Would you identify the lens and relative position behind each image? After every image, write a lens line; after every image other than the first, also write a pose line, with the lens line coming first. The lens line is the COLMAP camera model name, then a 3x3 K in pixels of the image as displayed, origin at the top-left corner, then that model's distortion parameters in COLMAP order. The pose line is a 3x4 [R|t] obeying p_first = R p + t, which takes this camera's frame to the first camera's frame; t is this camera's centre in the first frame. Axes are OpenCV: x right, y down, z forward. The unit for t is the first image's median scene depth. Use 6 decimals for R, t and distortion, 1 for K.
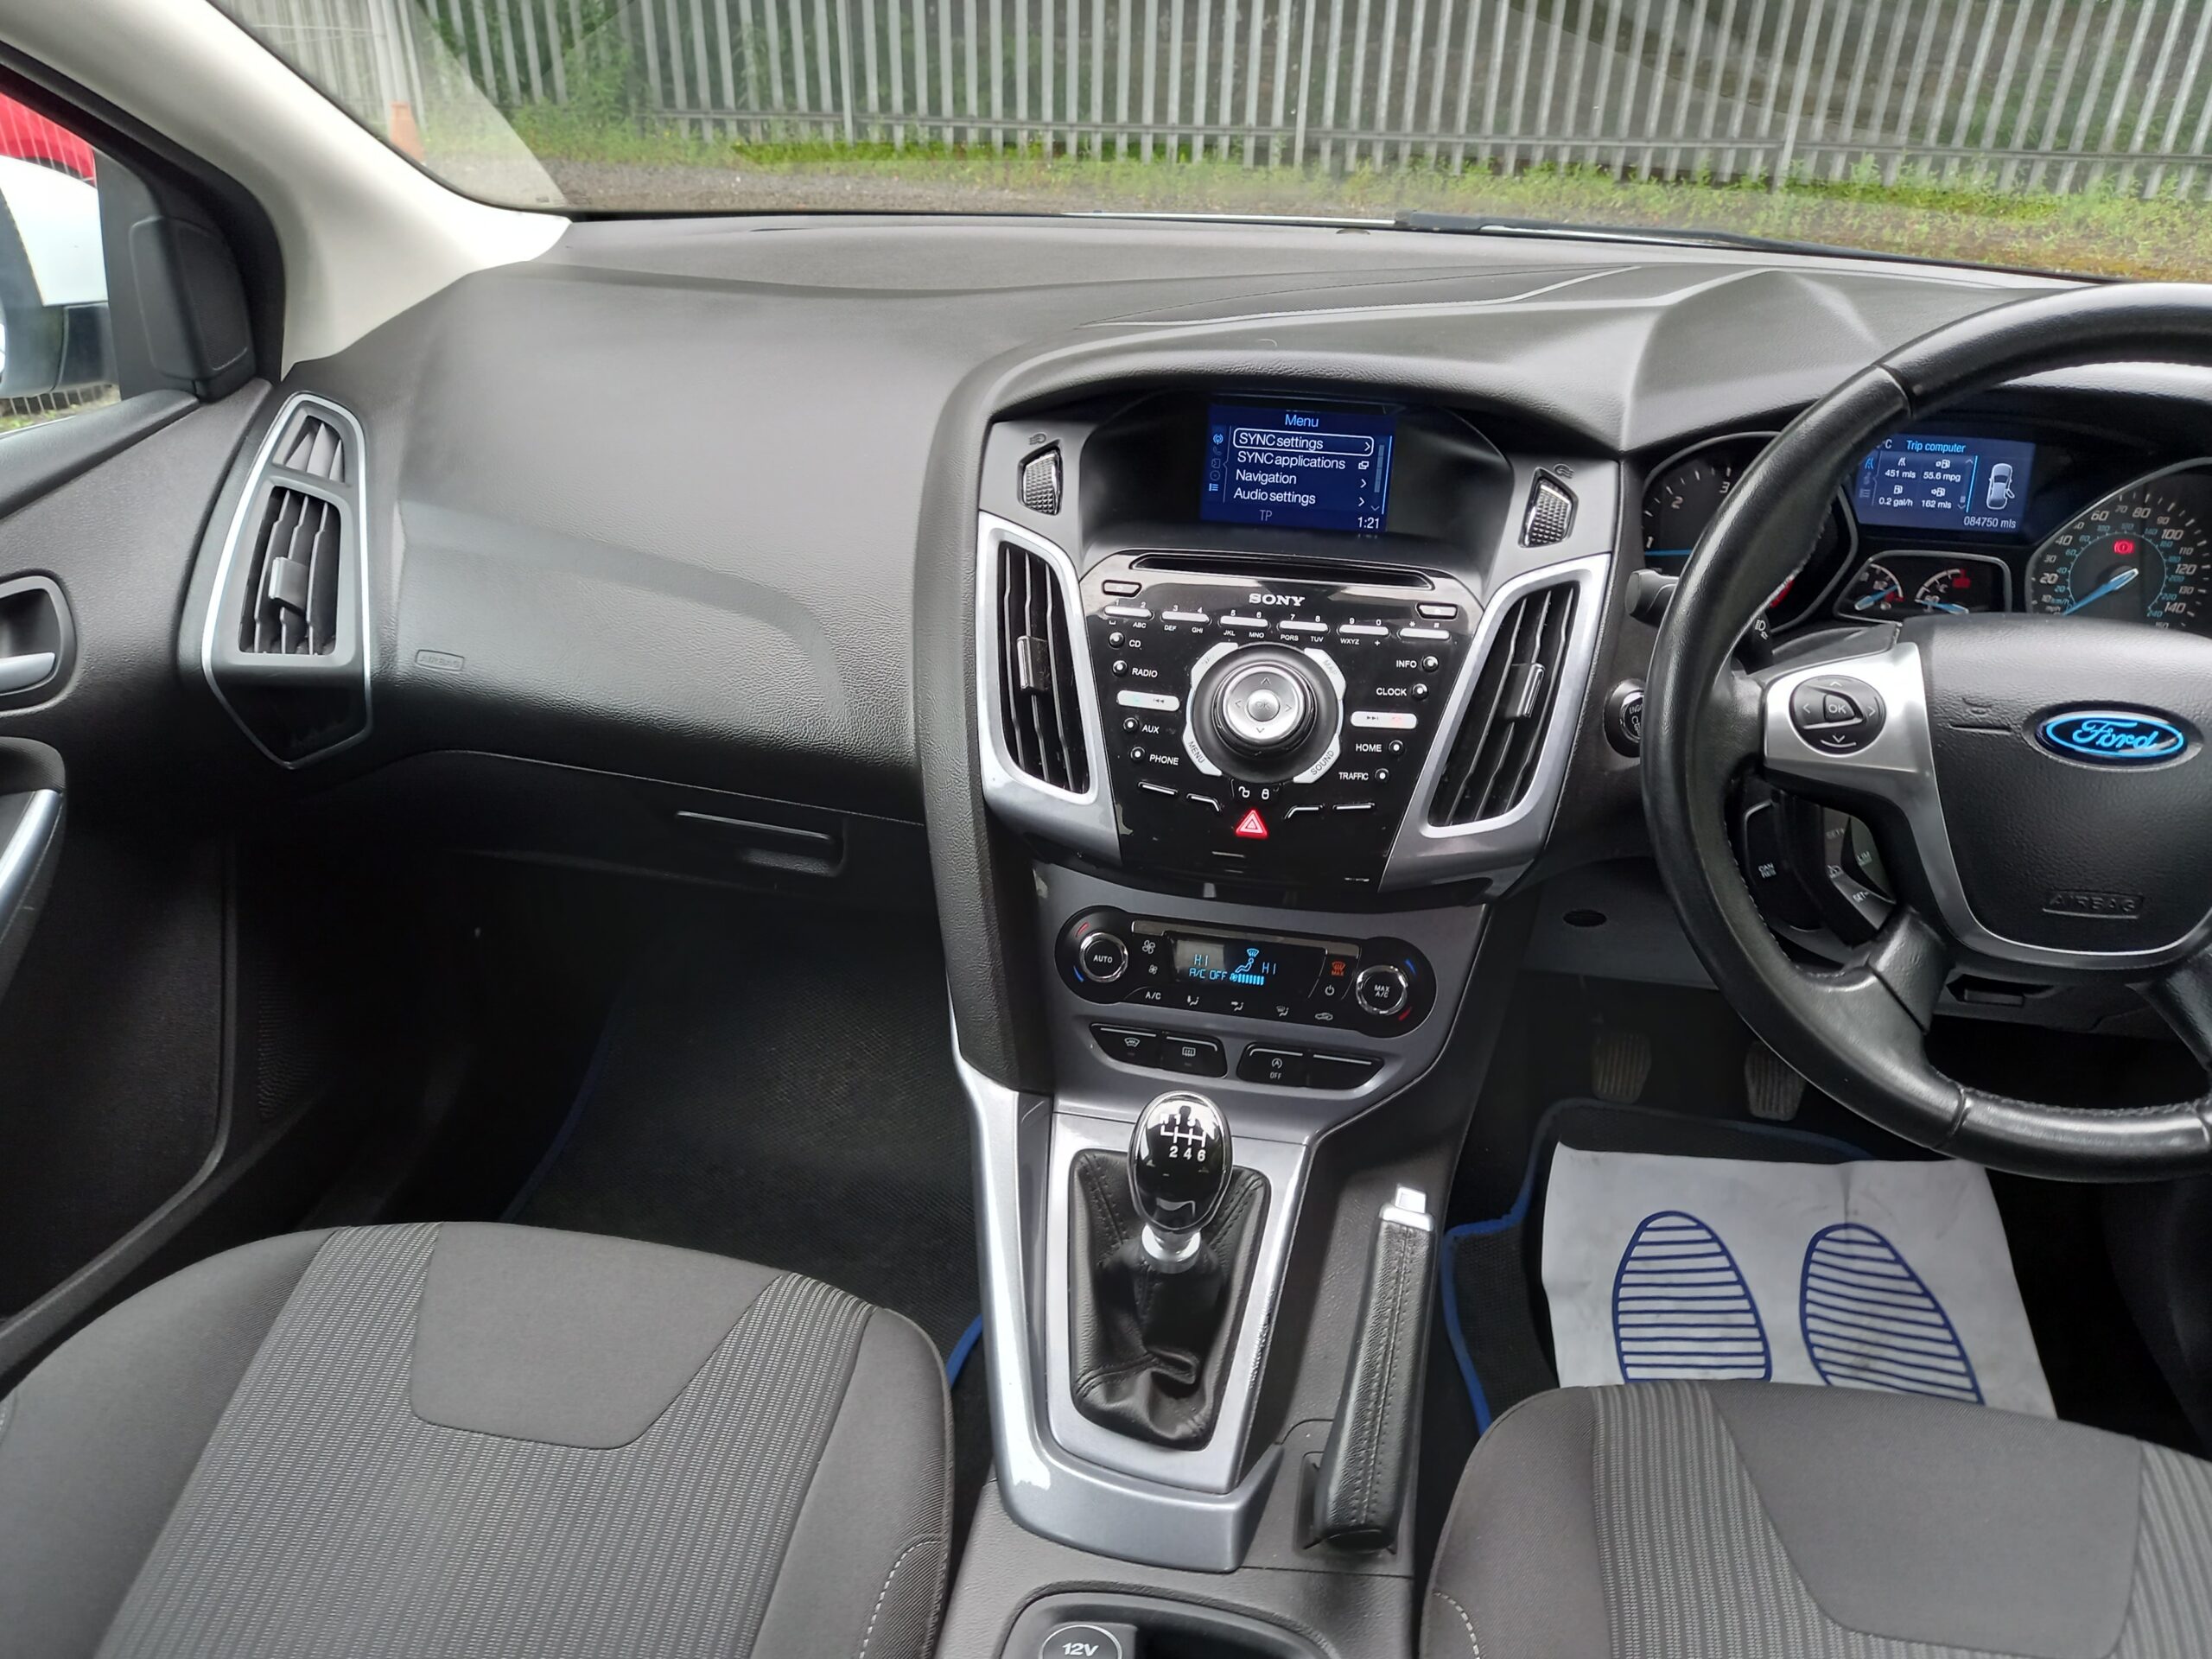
lens RADIAL K [[1606.9, 0, 1088.9], [0, 1606.9, 836.3], [0, 0, 1]] dist [0.060290, -0.073349]
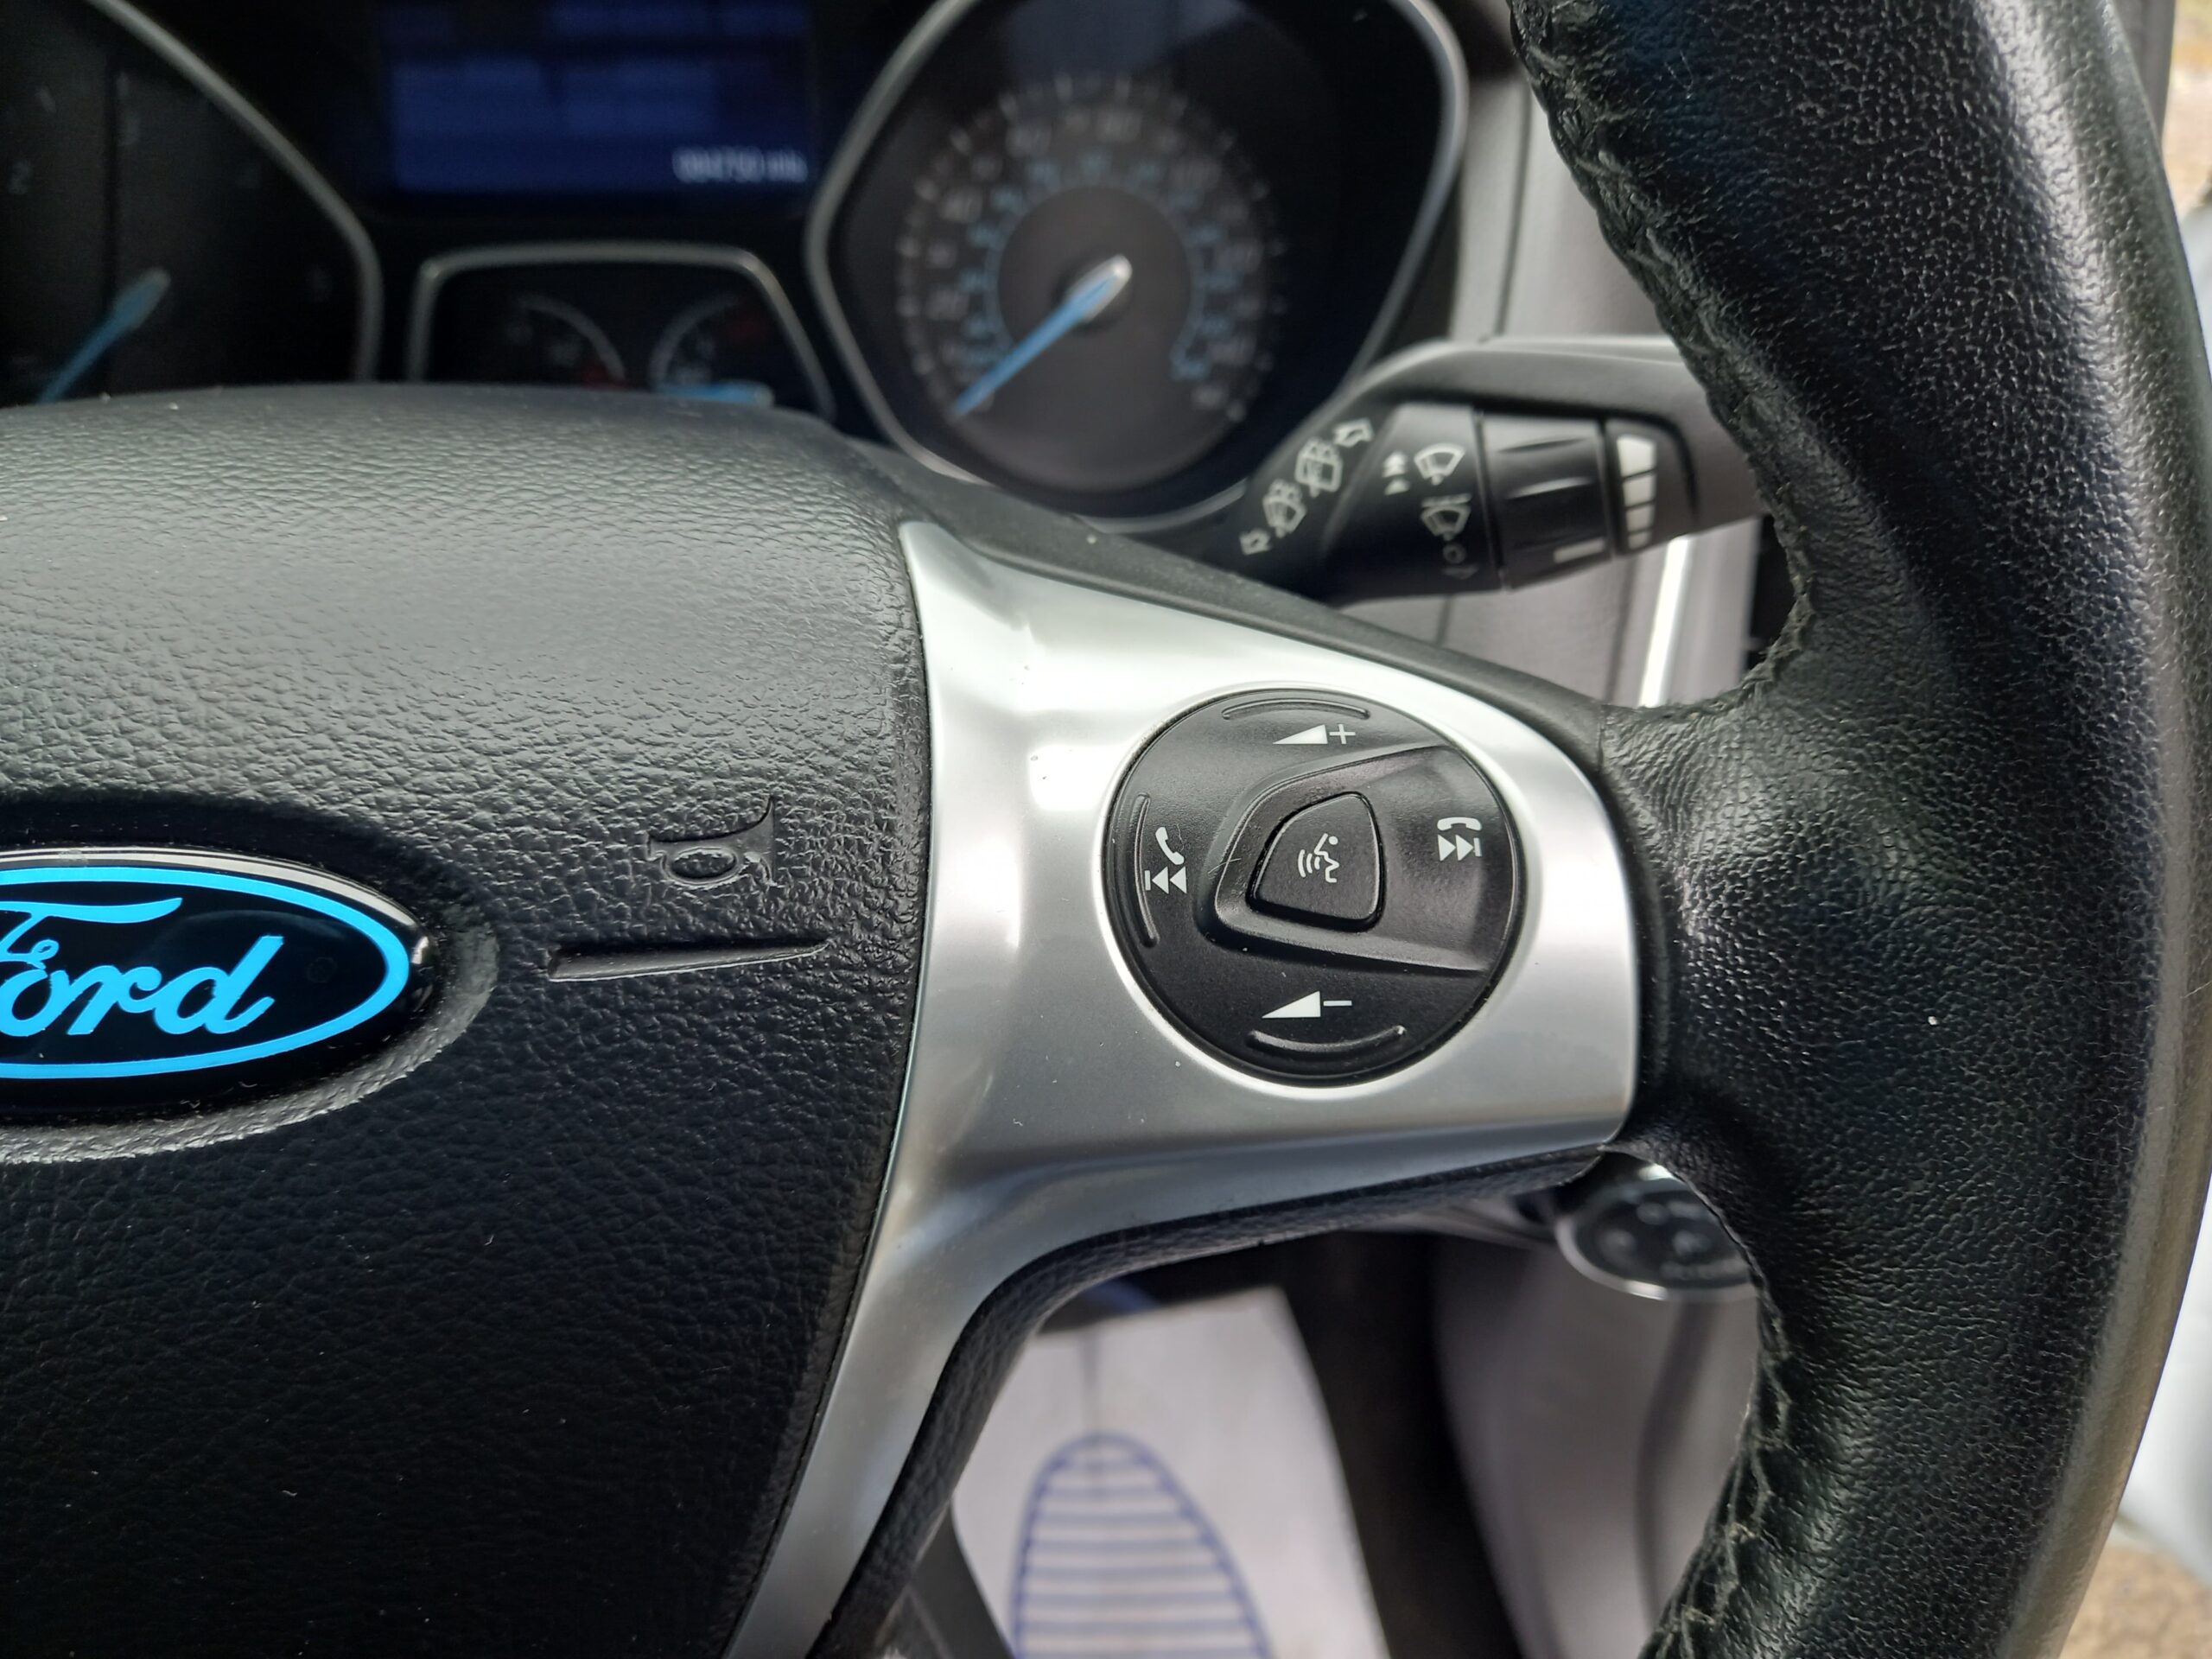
lens RADIAL K [[1692.6, 0, 1100.7], [0, 1692.6, 835.4], [0, 0, 1]] dist [-0.010638, -0.001499]
pose [[0.963605, -0.143070, 0.225823, 0.548870], [0.124528, 0.987715, 0.094398, -0.063795], [-0.236555, -0.062841, 0.969584, 0.600804]]
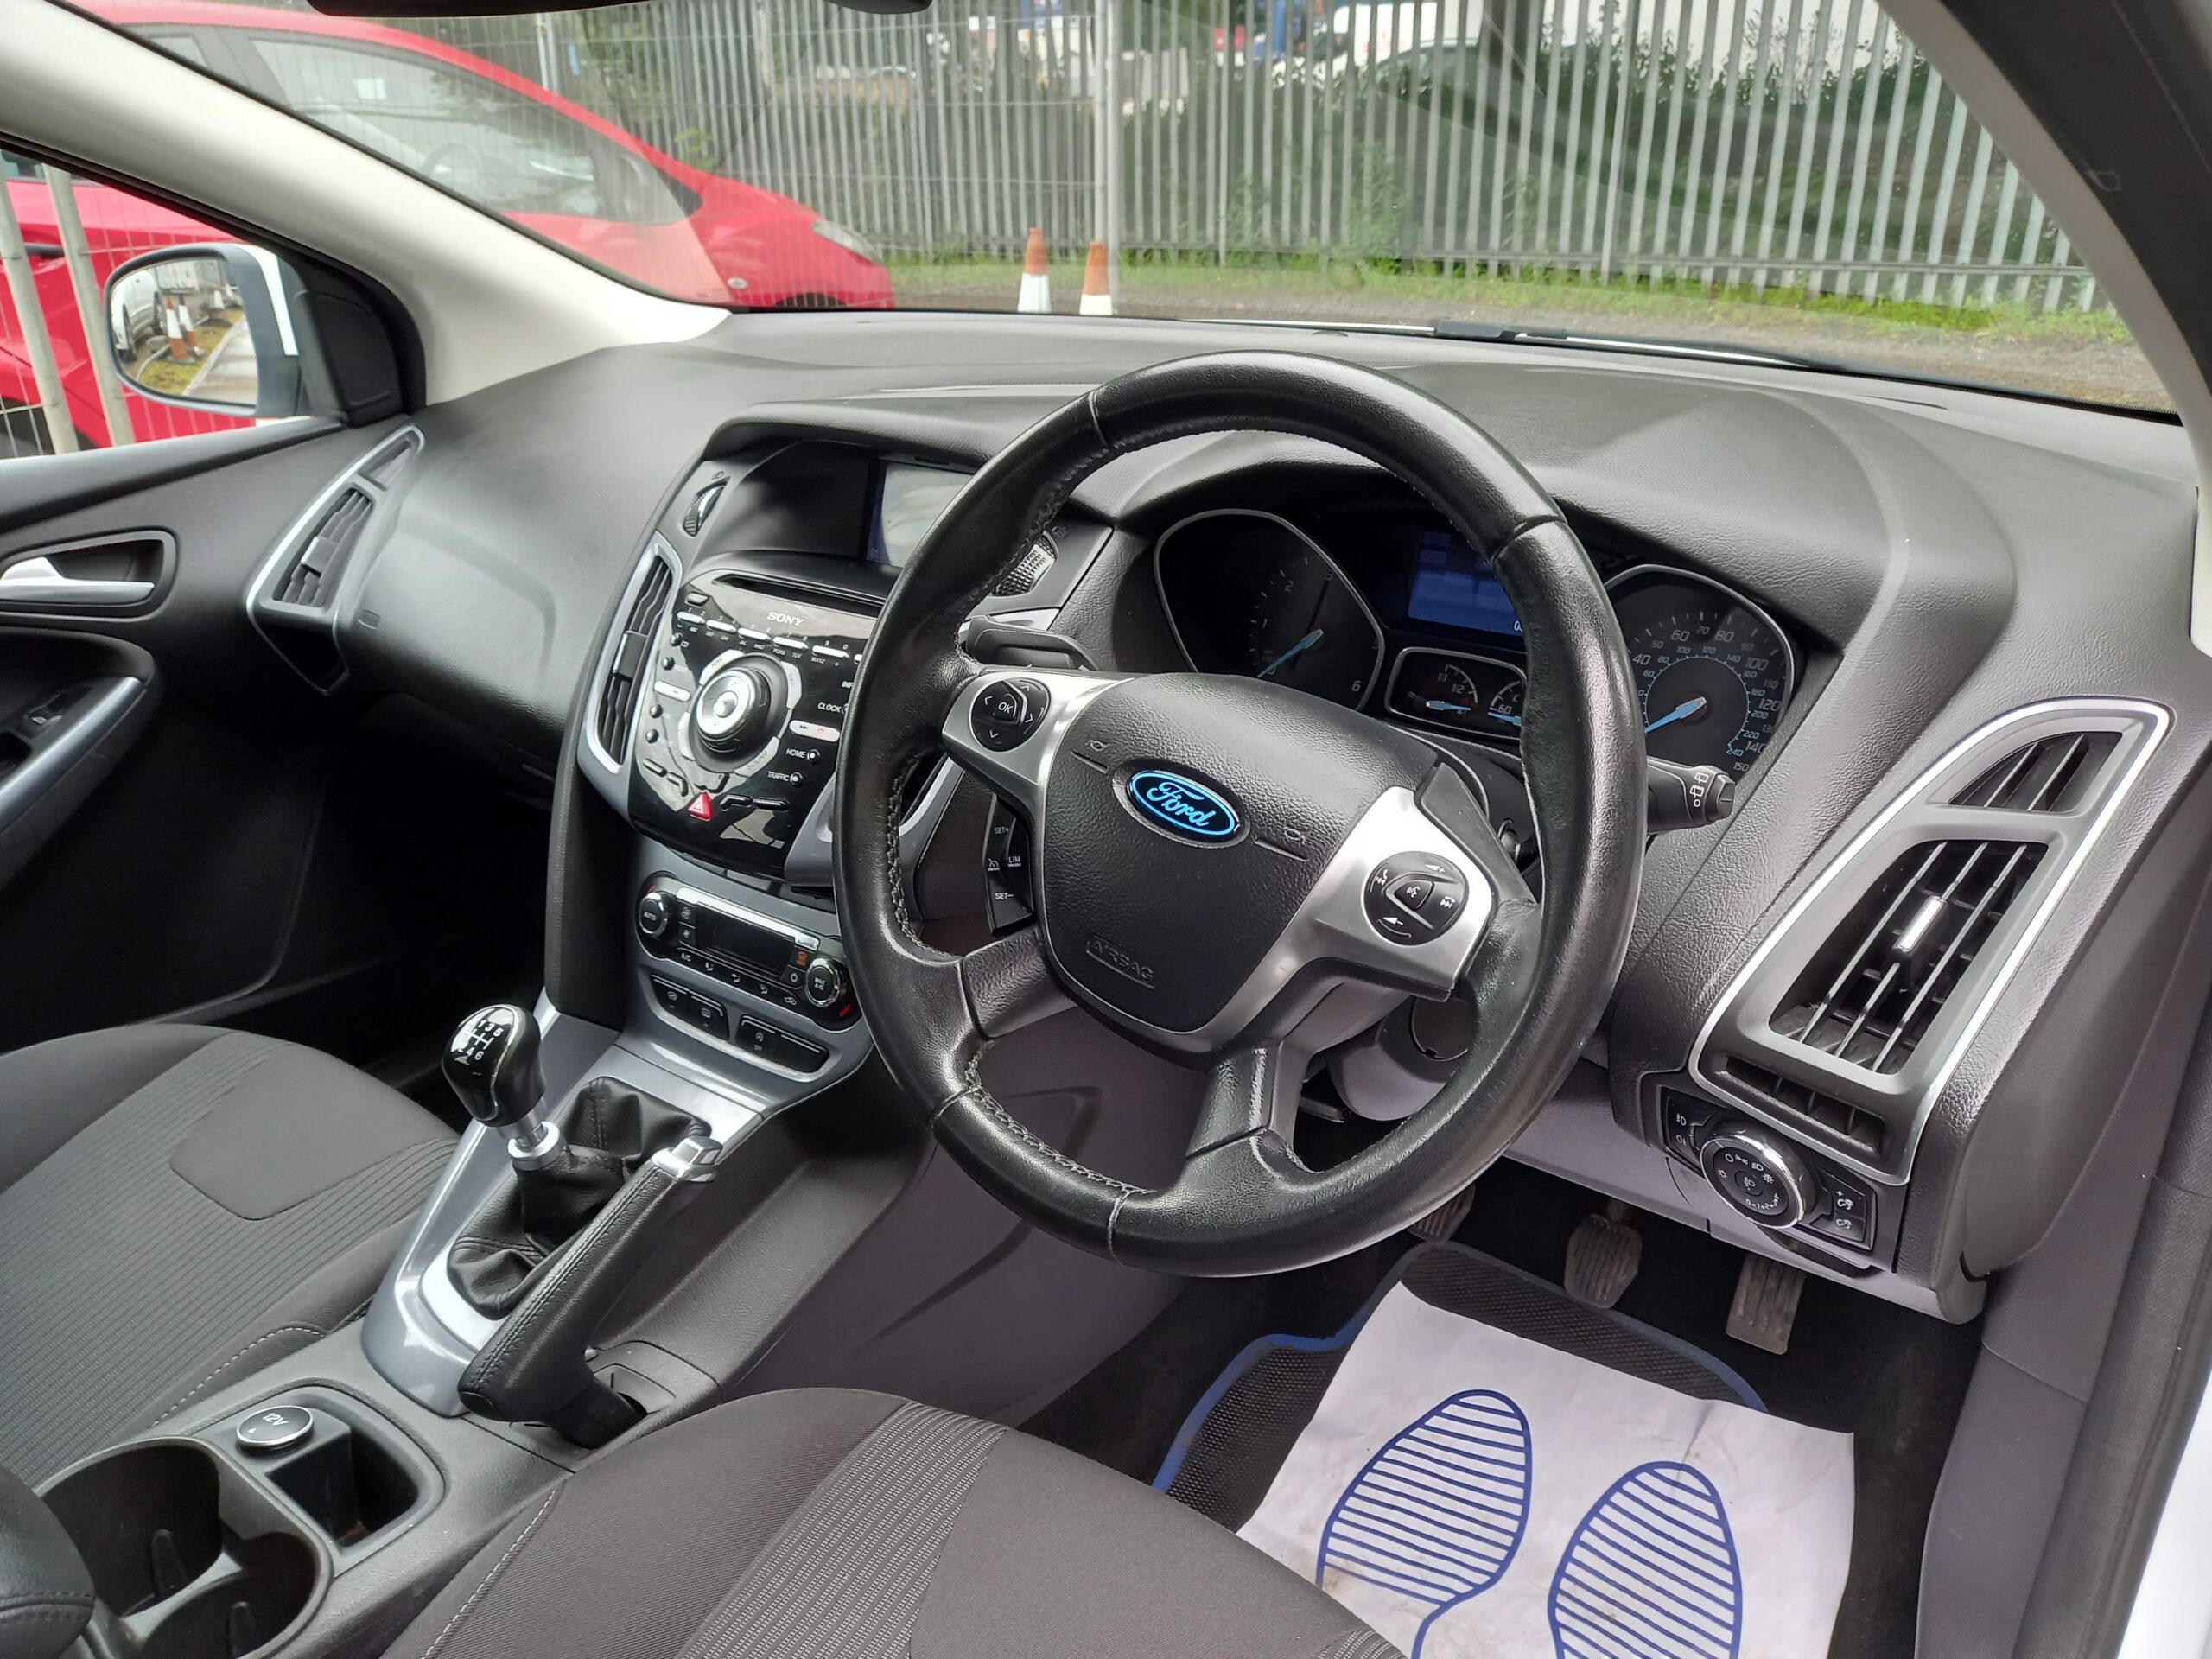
lens RADIAL K [[1618.4, 0, 1103.1], [0, 1618.4, 824.0], [0, 0, 1]] dist [0.073782, -0.079001]
pose [[0.889698, 0.148790, -0.431624, 0.788655], [-0.185846, 0.981561, -0.044717, 0.003881], [0.417012, 0.120001, 0.900944, 0.076256]]
